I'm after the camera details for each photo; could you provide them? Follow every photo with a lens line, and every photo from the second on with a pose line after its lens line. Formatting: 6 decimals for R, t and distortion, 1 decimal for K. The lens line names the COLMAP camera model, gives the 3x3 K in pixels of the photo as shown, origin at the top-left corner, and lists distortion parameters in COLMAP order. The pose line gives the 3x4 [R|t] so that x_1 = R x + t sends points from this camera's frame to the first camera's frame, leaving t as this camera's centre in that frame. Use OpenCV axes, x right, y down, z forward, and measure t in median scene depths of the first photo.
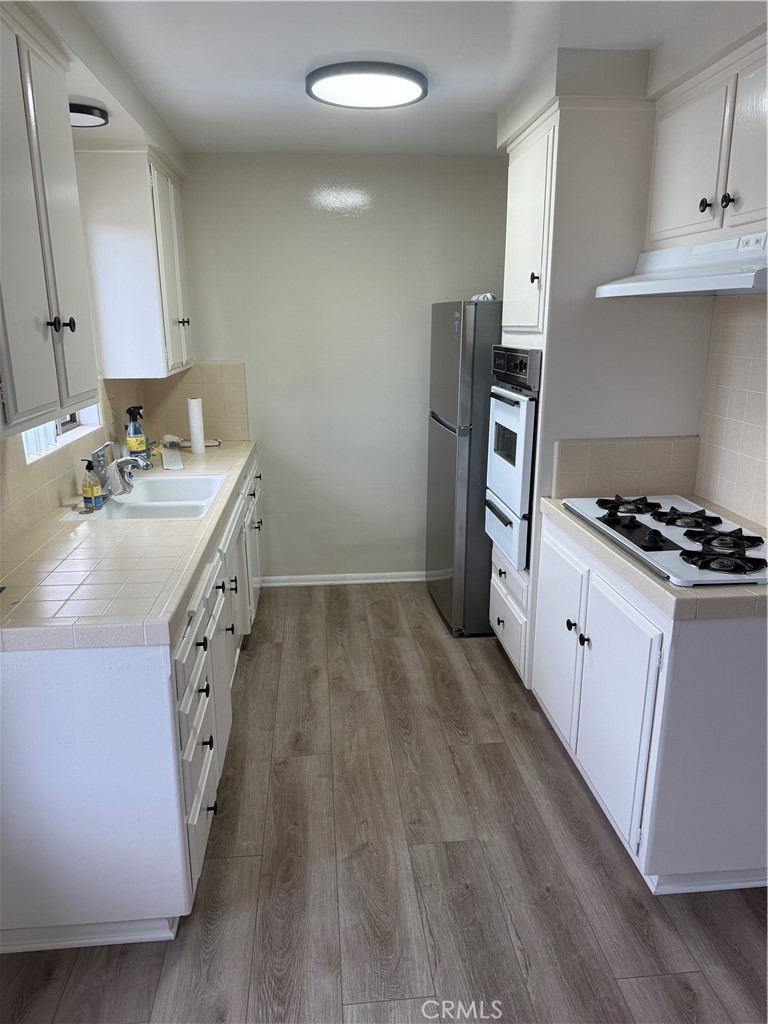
lens RADIAL K [[704.5, 0, 384.0], [0, 704.5, 512.0], [0, 0, 1]] dist [0.117142, -0.230162]
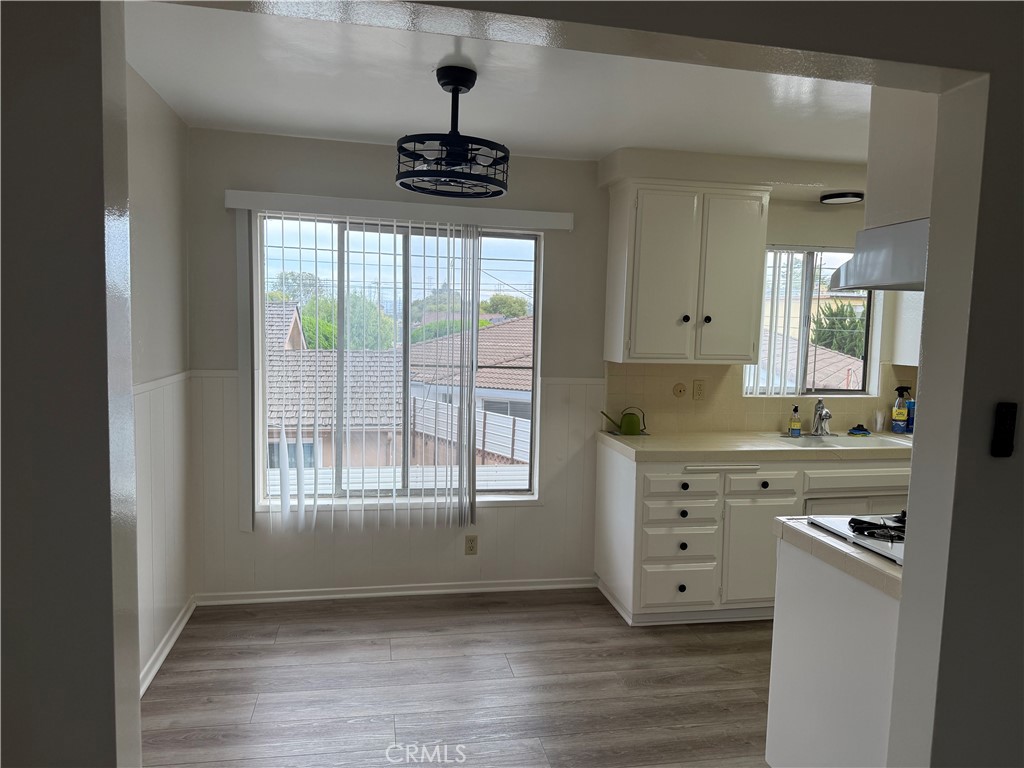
lens RADIAL K [[704.5, 0, 508.3], [0, 704.5, 373.2], [0, 0, 1]] dist [0.117142, -0.230162]
pose [[0.086645, 0.074664, -0.993437, 0.893740], [-0.279269, 0.959026, 0.047720, -0.032082], [0.956296, 0.273302, 0.103946, 0.172137]]
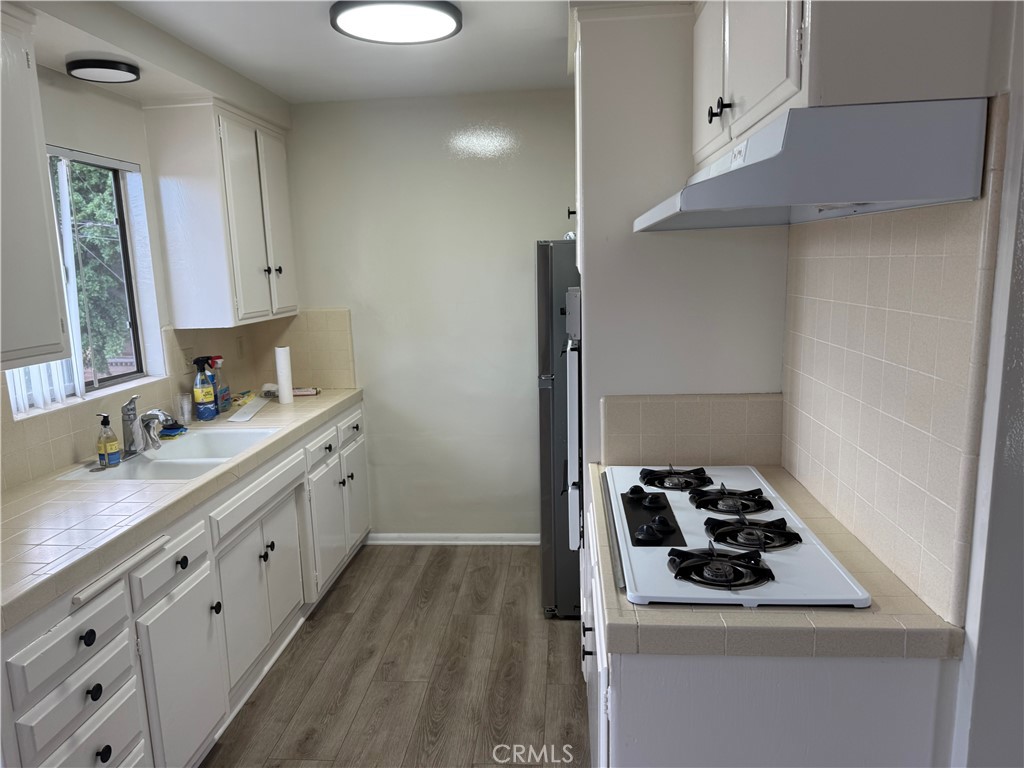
lens RADIAL K [[704.5, 0, 508.3], [0, 704.5, 373.2], [0, 0, 1]] dist [0.117142, -0.230162]
pose [[0.983879, 0.001222, -0.178834, 0.239012], [-0.020643, 0.994069, -0.106775, -0.030540], [0.177643, 0.108745, 0.978068, 0.124256]]
